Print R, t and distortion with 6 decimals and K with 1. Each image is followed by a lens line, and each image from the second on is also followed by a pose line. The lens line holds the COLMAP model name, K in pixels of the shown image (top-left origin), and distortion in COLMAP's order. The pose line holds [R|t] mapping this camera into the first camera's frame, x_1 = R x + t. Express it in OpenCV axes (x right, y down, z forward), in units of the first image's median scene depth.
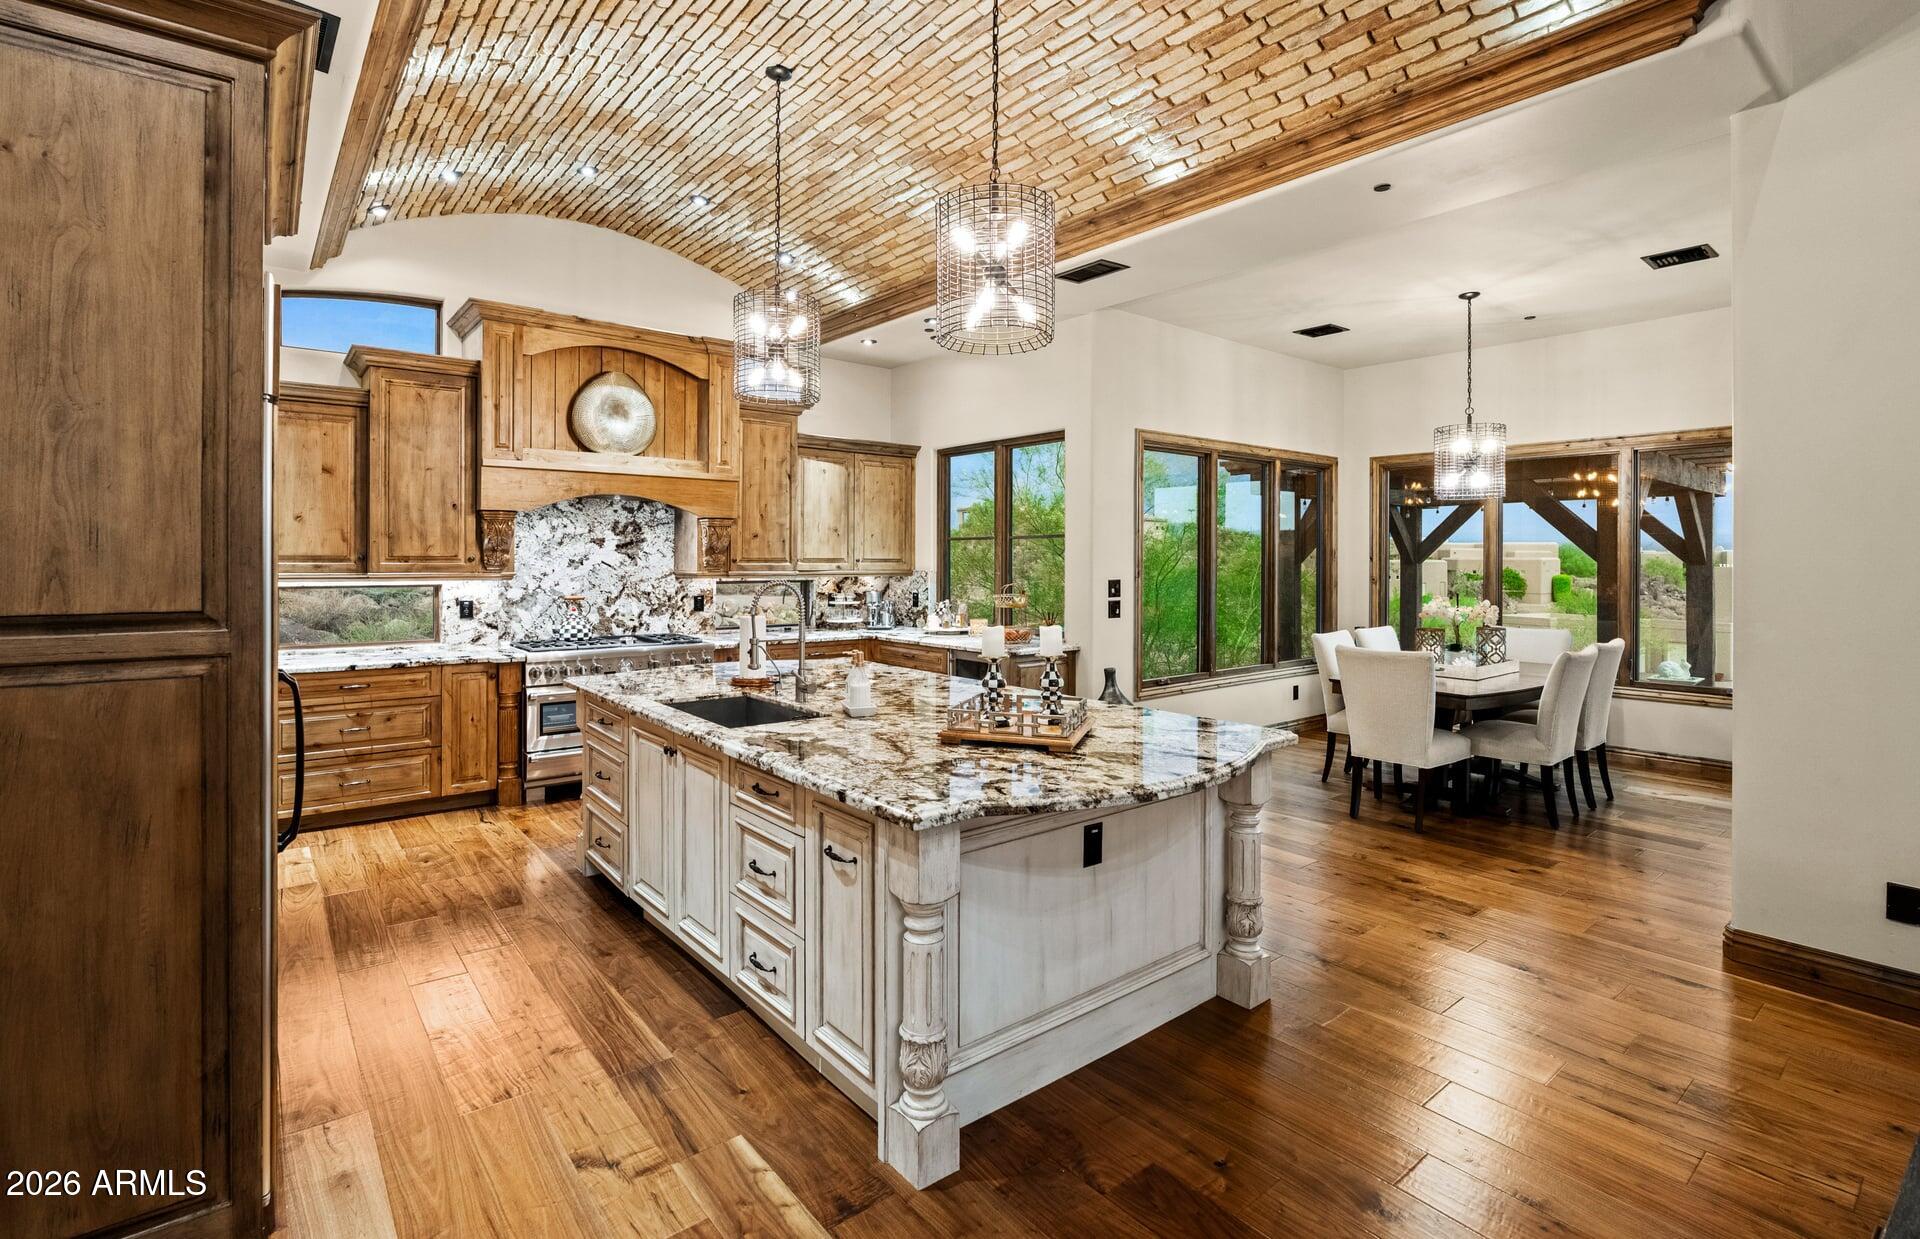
lens RADIAL K [[885.1, 0, 932.5], [0, 885.1, 561.2], [0, 0, 1]] dist [-0.014717, 0.003005]
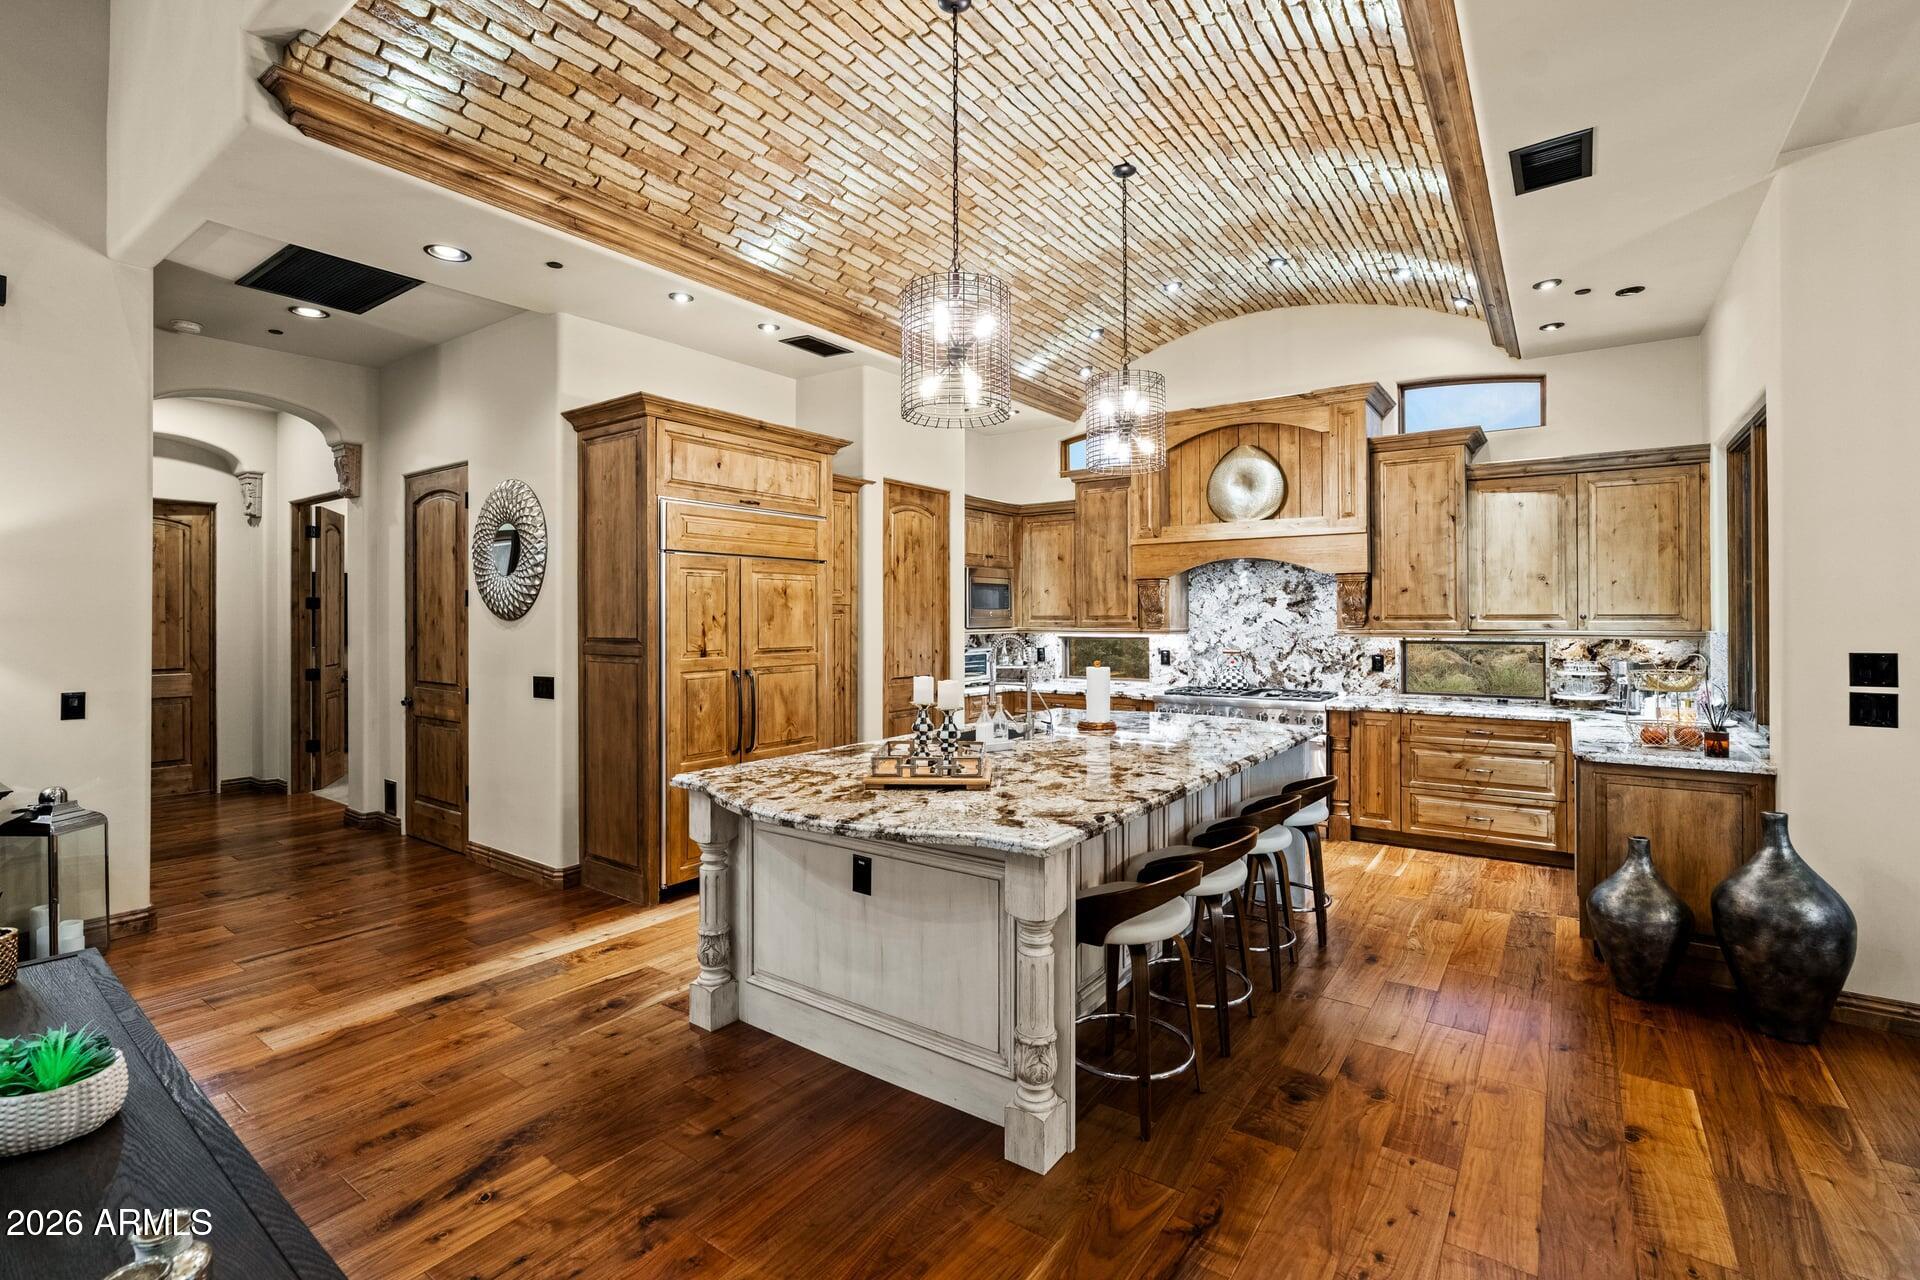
lens RADIAL K [[857.7, 0, 961.7], [0, 857.7, 616.0], [0, 0, 1]] dist [-0.012312, 0.003014]
pose [[0.285769, -0.005305, -0.958284, 0.557840], [0.001527, 0.999986, -0.005081, 0.001169], [0.958297, -0.000011, 0.285773, 0.363618]]
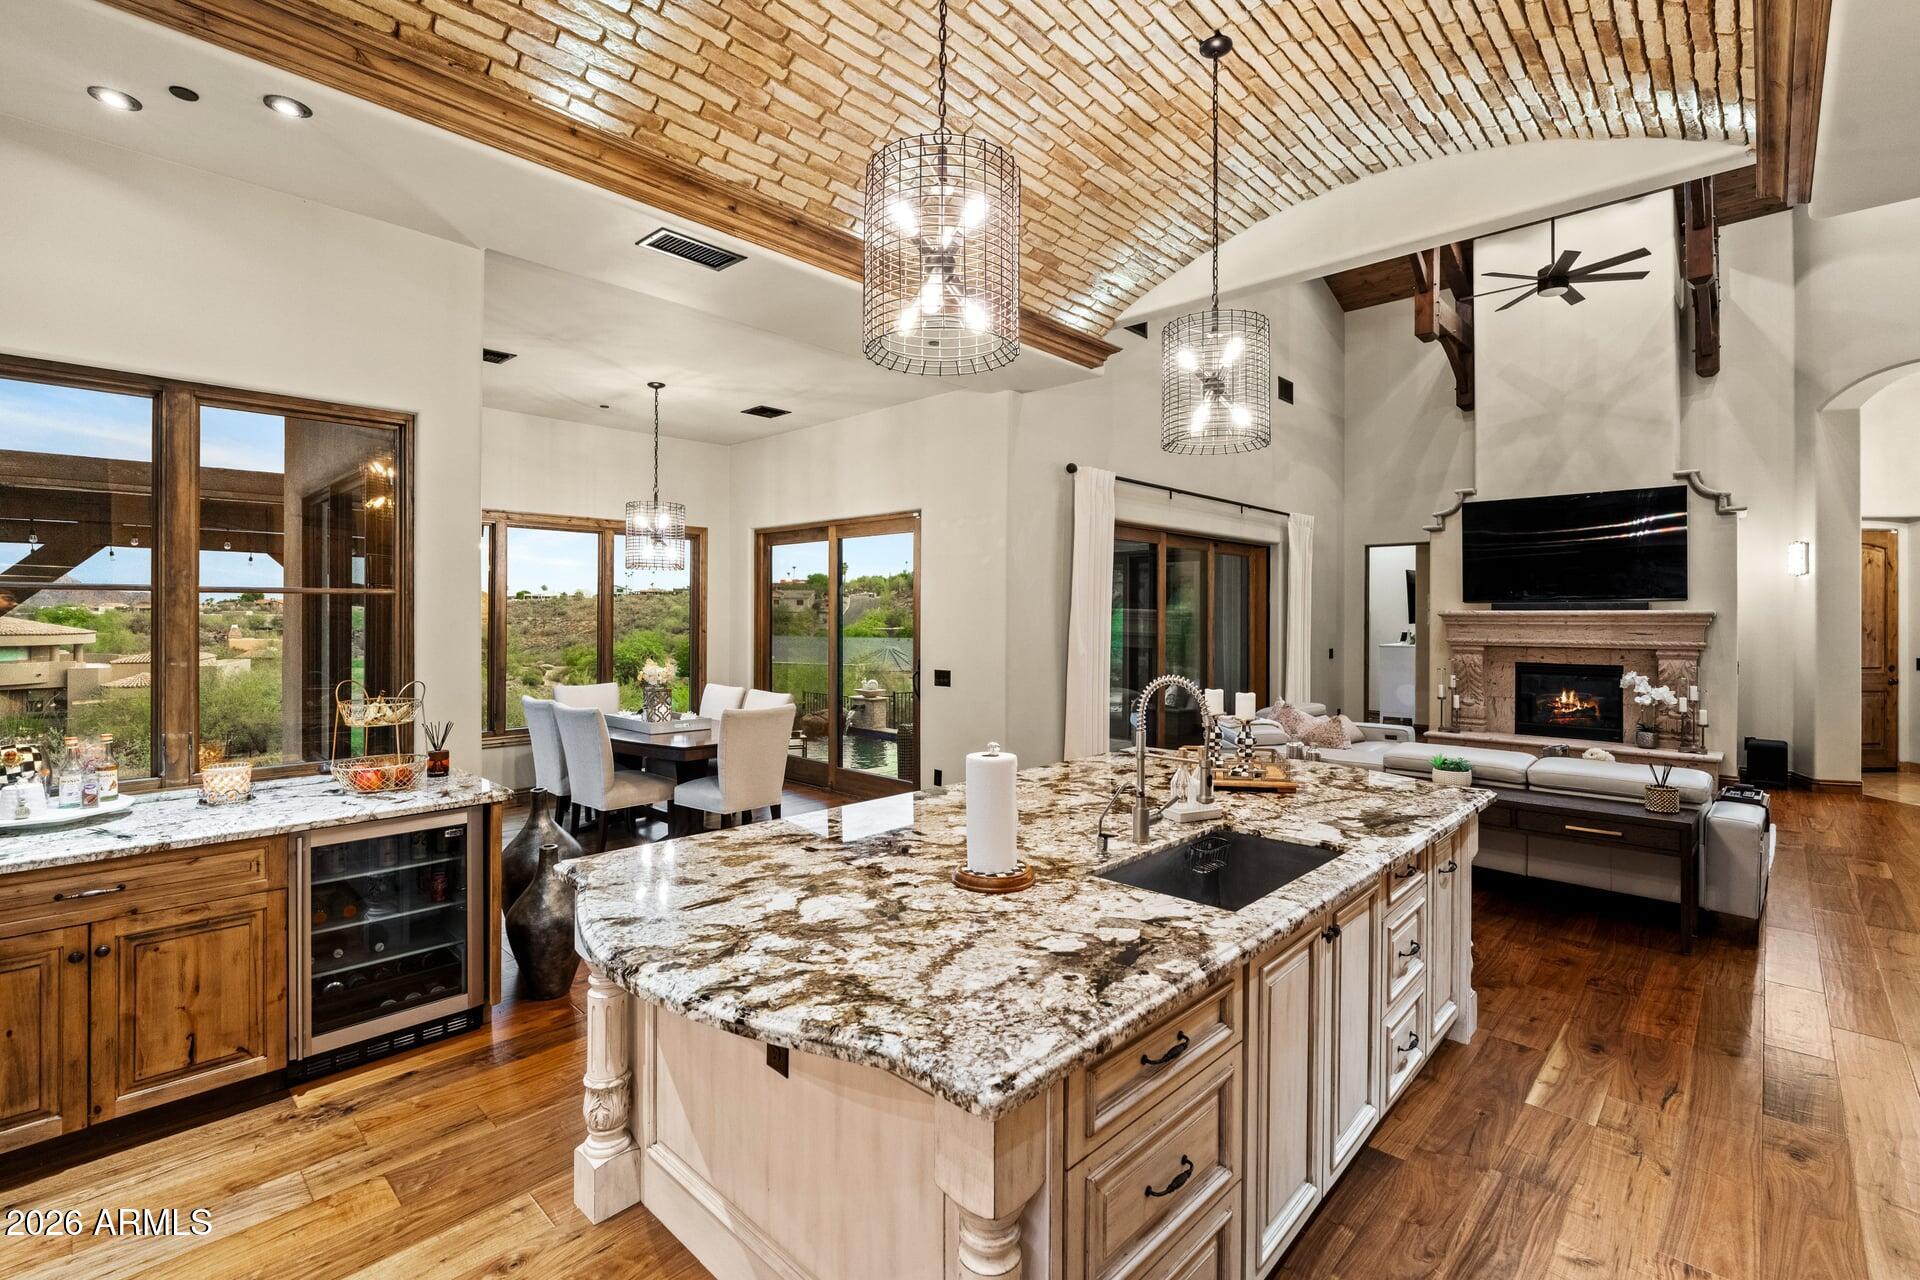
lens RADIAL K [[857.7, 0, 961.9], [0, 857.7, 622.1], [0, 0, 1]] dist [-0.012312, 0.003014]
pose [[-0.145950, -0.011579, 0.989224, -0.502388], [-0.001821, 0.999933, 0.011436, -0.017090], [-0.989290, -0.000132, -0.145961, 0.766256]]
